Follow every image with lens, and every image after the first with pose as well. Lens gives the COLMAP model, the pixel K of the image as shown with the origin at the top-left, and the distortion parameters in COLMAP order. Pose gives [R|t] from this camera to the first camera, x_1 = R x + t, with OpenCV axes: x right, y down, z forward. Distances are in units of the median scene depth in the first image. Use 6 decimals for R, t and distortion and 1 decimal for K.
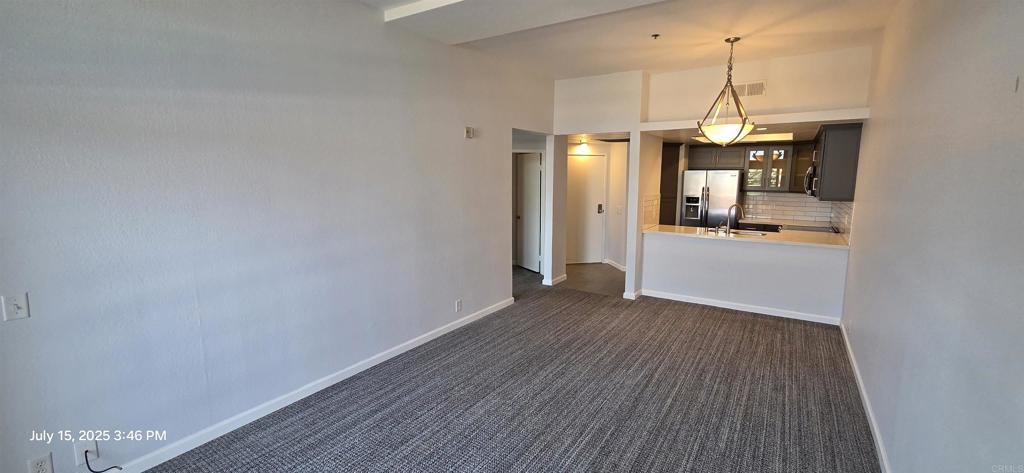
lens RADIAL K [[417.0, 0, 516.4], [0, 417.0, 232.6], [0, 0, 1]] dist [-0.000649, -0.000135]
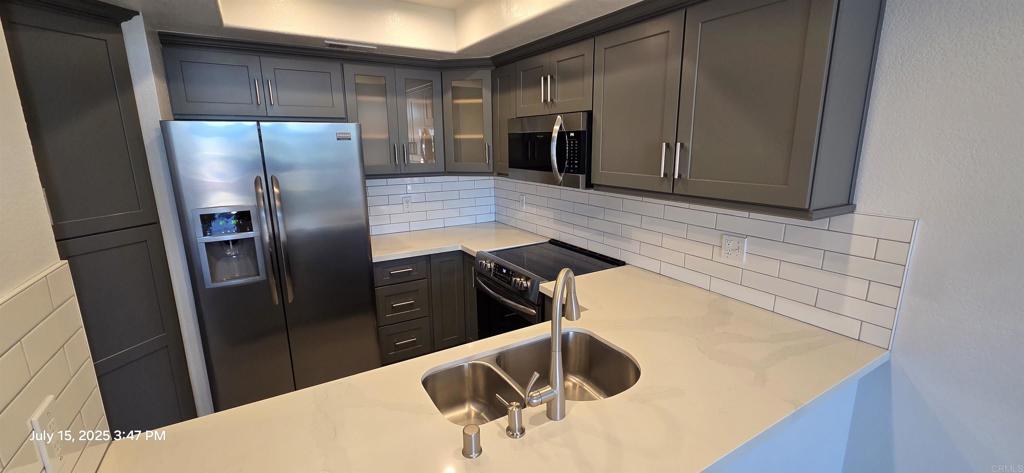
lens RADIAL K [[417.0, 0, 516.4], [0, 417.0, 232.6], [0, 0, 1]] dist [-0.000649, -0.000135]
pose [[0.415371, -0.200401, 0.887303, 0.379398], [0.127149, 0.978646, 0.161509, -0.144088], [-0.900722, 0.045733, 0.431982, 1.070268]]
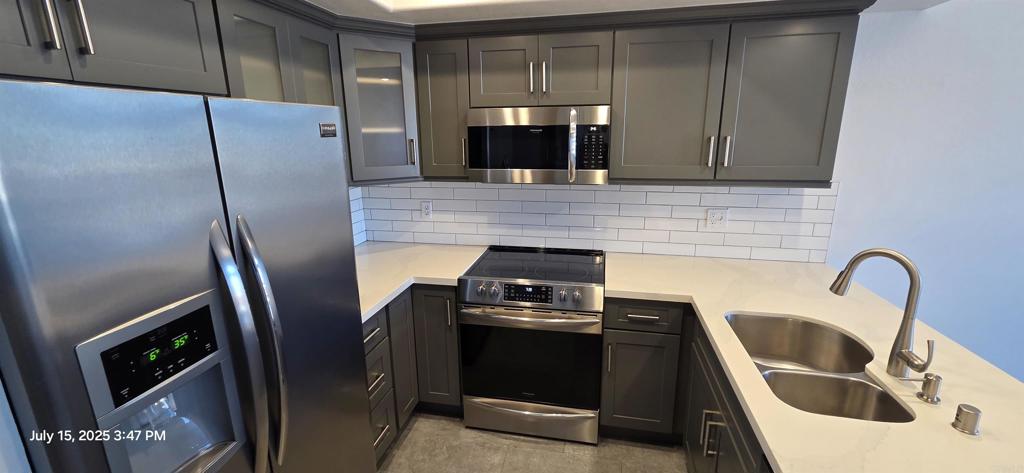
lens RADIAL K [[417.0, 0, 516.4], [0, 417.0, 232.6], [0, 0, 1]] dist [-0.000649, -0.000135]
pose [[-0.377101, -0.217995, 0.900152, 0.447157], [0.129858, 0.949860, 0.284434, -0.201477], [-0.917023, 0.224152, -0.329885, 1.465866]]
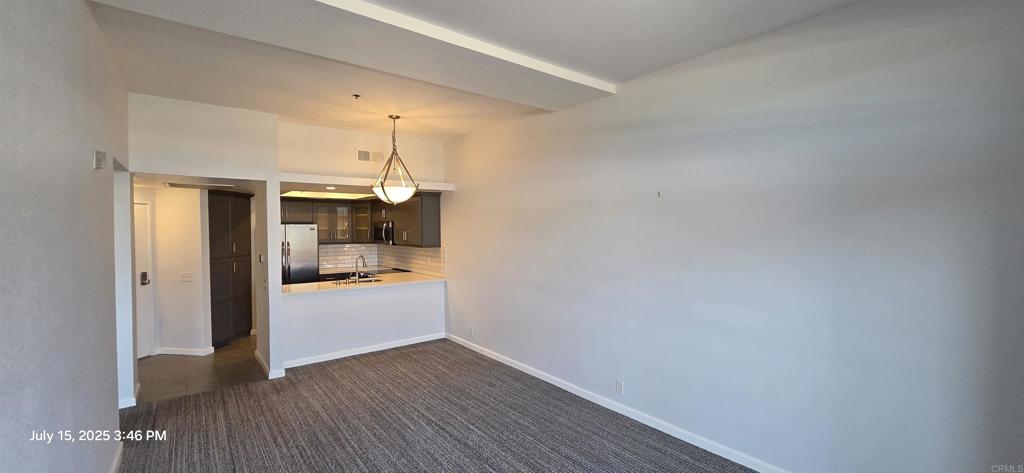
lens RADIAL K [[417.0, 0, 516.4], [0, 417.0, 232.6], [0, 0, 1]] dist [-0.000649, -0.000135]
pose [[0.315203, -0.018649, 0.948841, -0.440467], [0.136308, 0.990330, -0.025817, -0.050280], [-0.939184, 0.137472, 0.314697, 0.300188]]
